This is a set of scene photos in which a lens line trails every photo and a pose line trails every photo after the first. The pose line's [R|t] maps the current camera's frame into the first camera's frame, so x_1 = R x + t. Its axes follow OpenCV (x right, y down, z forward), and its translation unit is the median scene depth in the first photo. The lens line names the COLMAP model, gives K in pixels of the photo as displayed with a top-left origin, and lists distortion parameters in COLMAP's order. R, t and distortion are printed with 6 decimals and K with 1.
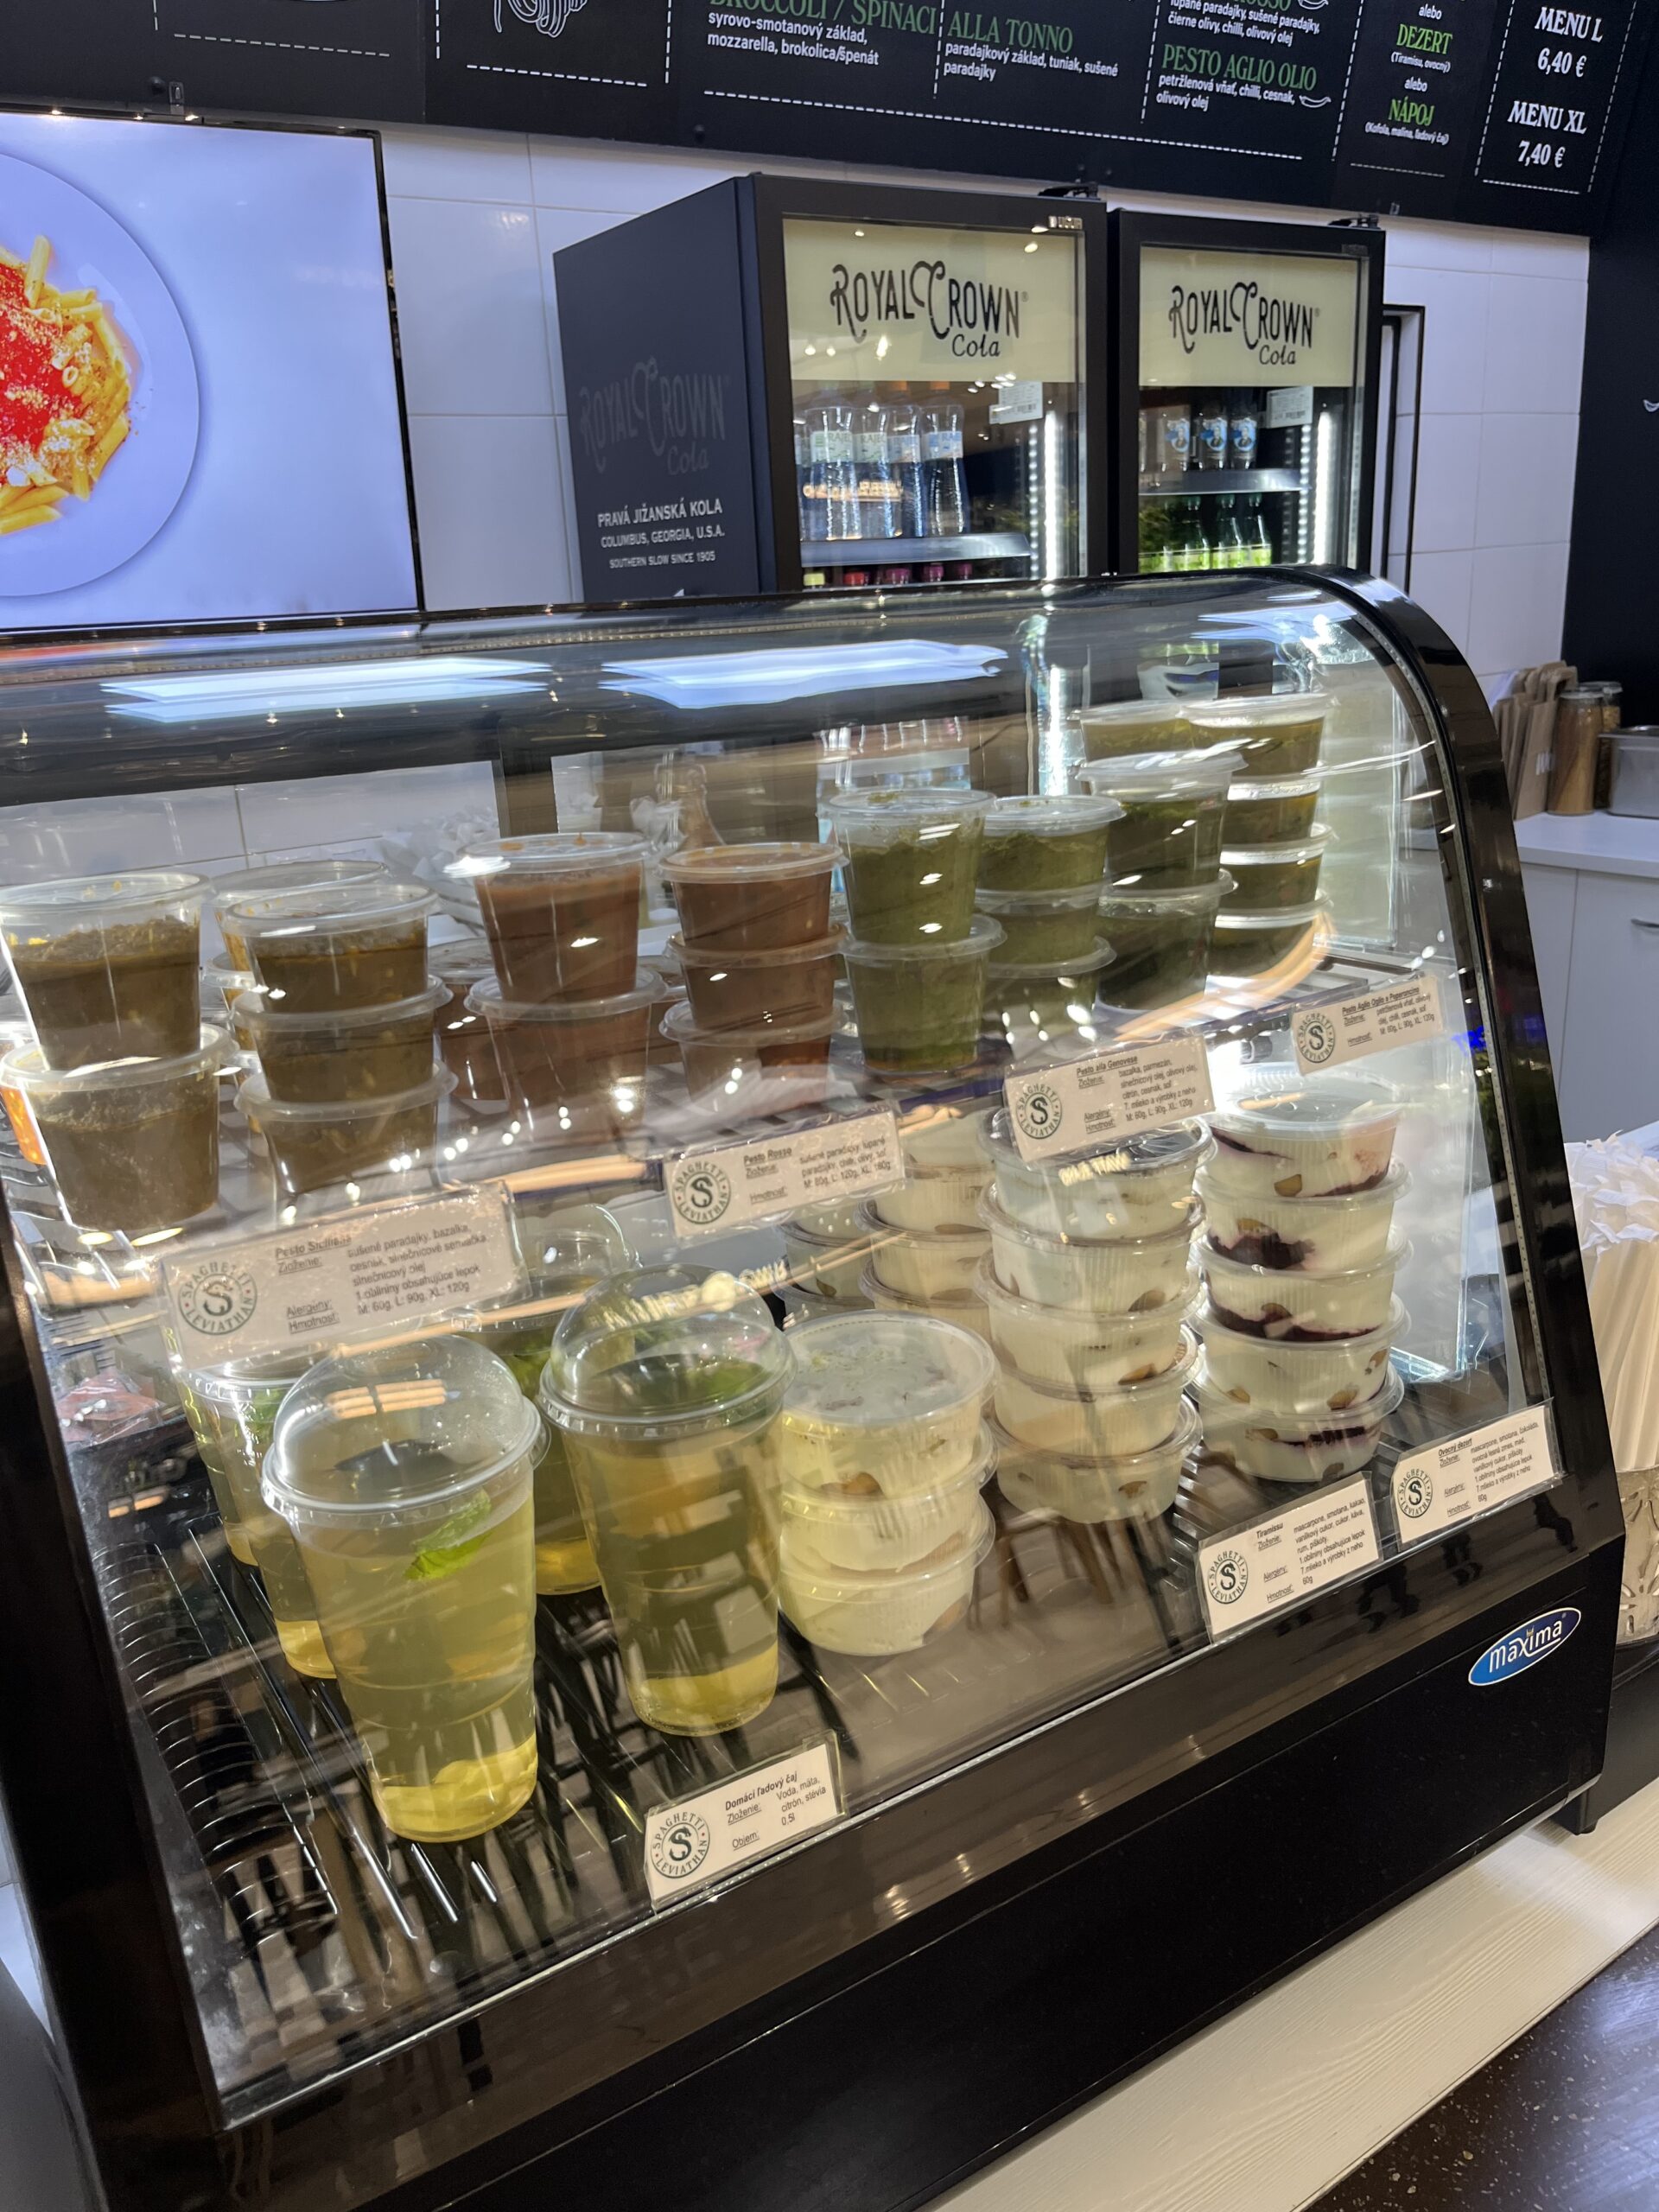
lens RADIAL K [[1673.2, 0, 829.5], [0, 1673.2, 1106.0], [0, 0, 1]] dist [-0.040577, -0.006234]
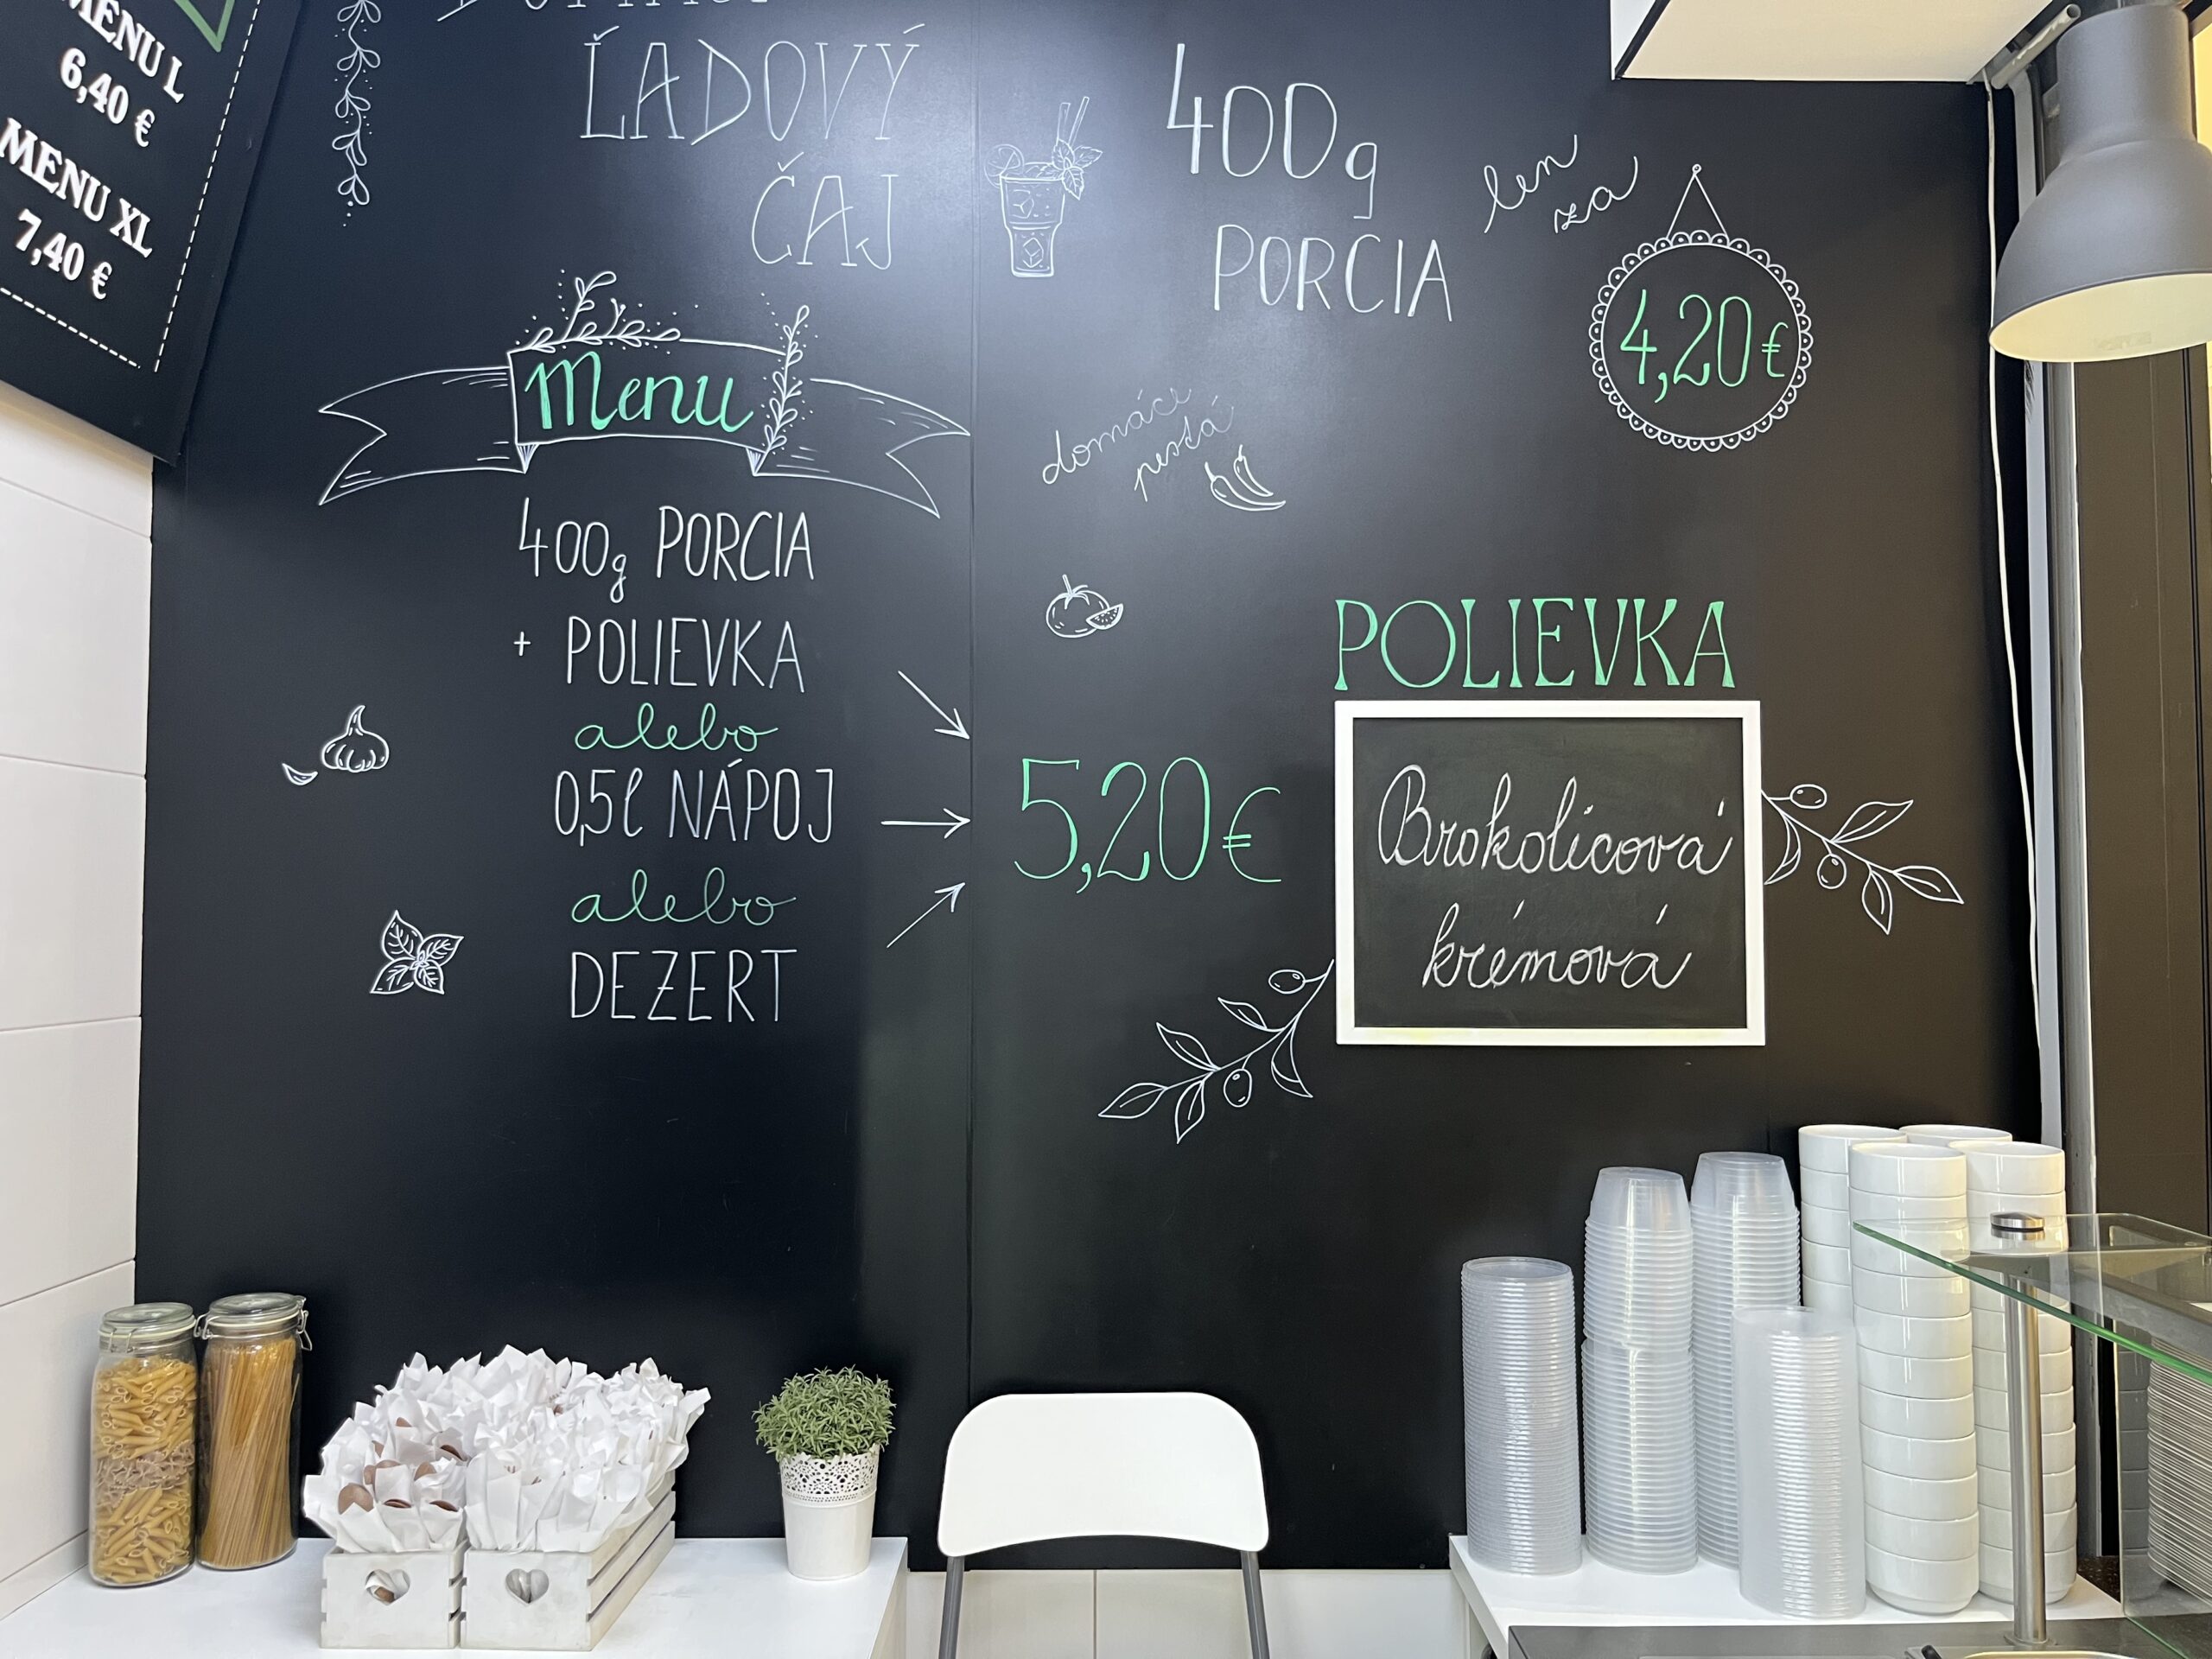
lens RADIAL K [[1673.2, 0, 1106.0], [0, 1673.2, 829.5], [0, 0, 1]] dist [-0.040577, -0.006234]
pose [[0.546006, 0.096012, 0.832262, 0.259821], [0.243641, 0.932278, -0.267390, -0.263194], [-0.801572, 0.348769, 0.485636, 0.687600]]
